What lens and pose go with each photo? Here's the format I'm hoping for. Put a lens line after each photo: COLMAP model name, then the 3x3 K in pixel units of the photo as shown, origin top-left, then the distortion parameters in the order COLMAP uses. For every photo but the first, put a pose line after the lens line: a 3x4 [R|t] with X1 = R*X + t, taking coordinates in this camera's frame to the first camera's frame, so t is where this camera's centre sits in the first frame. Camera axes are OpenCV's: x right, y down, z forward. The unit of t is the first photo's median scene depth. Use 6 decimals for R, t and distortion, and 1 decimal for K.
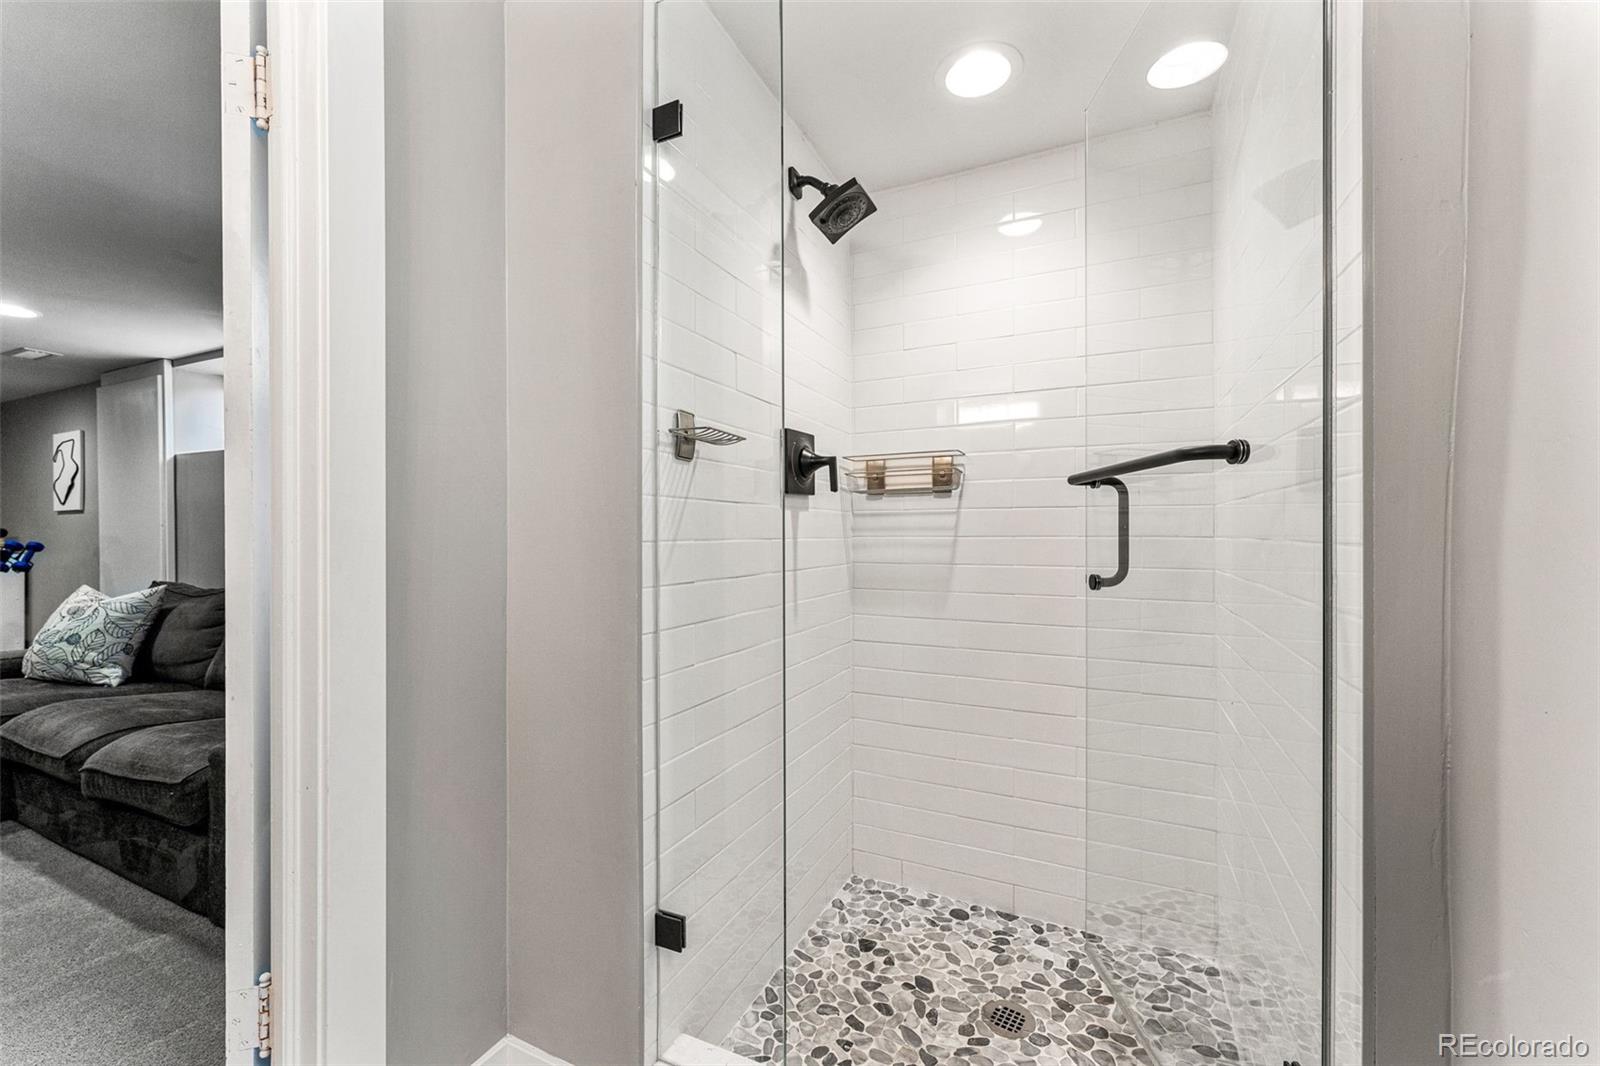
lens RADIAL K [[656.5, 0, 800.1], [0, 656.5, 532.9], [0, 0, 1]] dist [0.004693, 0.000141]
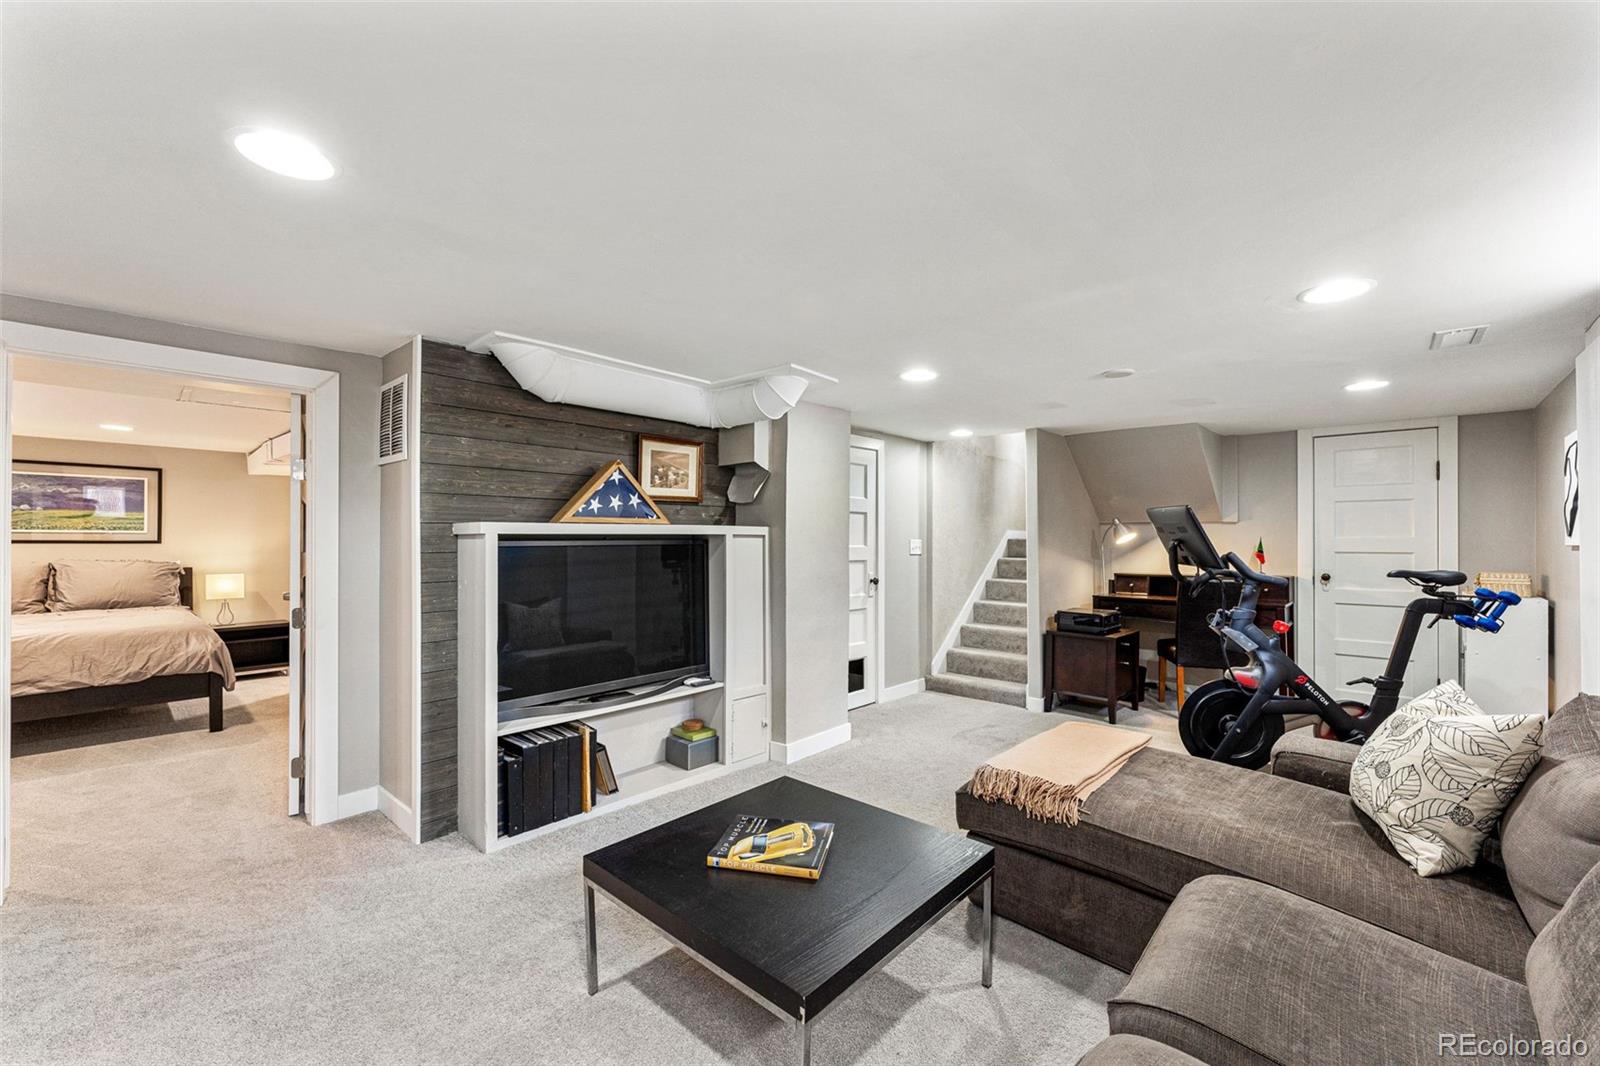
lens RADIAL K [[656.5, 0, 794.4], [0, 656.5, 535.8], [0, 0, 1]] dist [0.004693, 0.000141]
pose [[-0.301124, -0.000038, -0.953585, -0.310316], [-0.001642, 0.999999, 0.000479, -0.061891], [0.953584, 0.001710, -0.301123, 0.626716]]
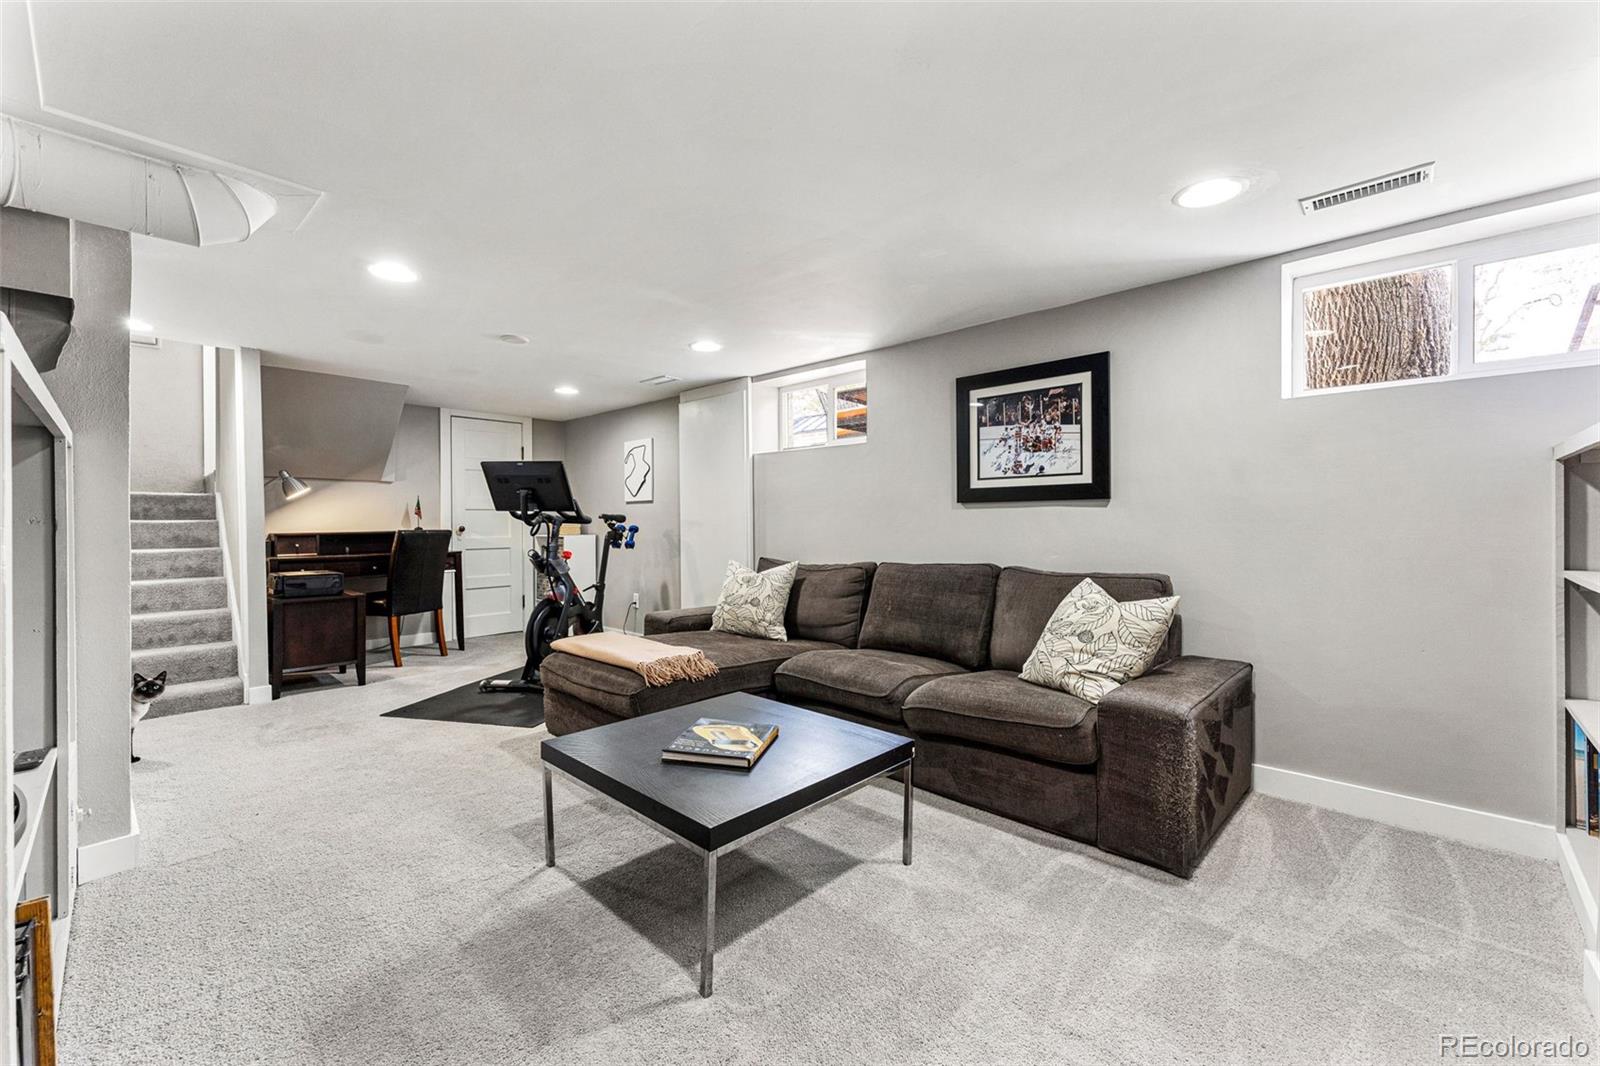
lens RADIAL K [[656.5, 0, 794.5], [0, 656.5, 524.9], [0, 0, 1]] dist [0.004693, 0.000141]
pose [[0.948516, 0.004412, -0.316700, -0.607362], [-0.001762, 0.999961, 0.008655, 0.001688], [0.316726, -0.007651, 0.948486, -0.163887]]
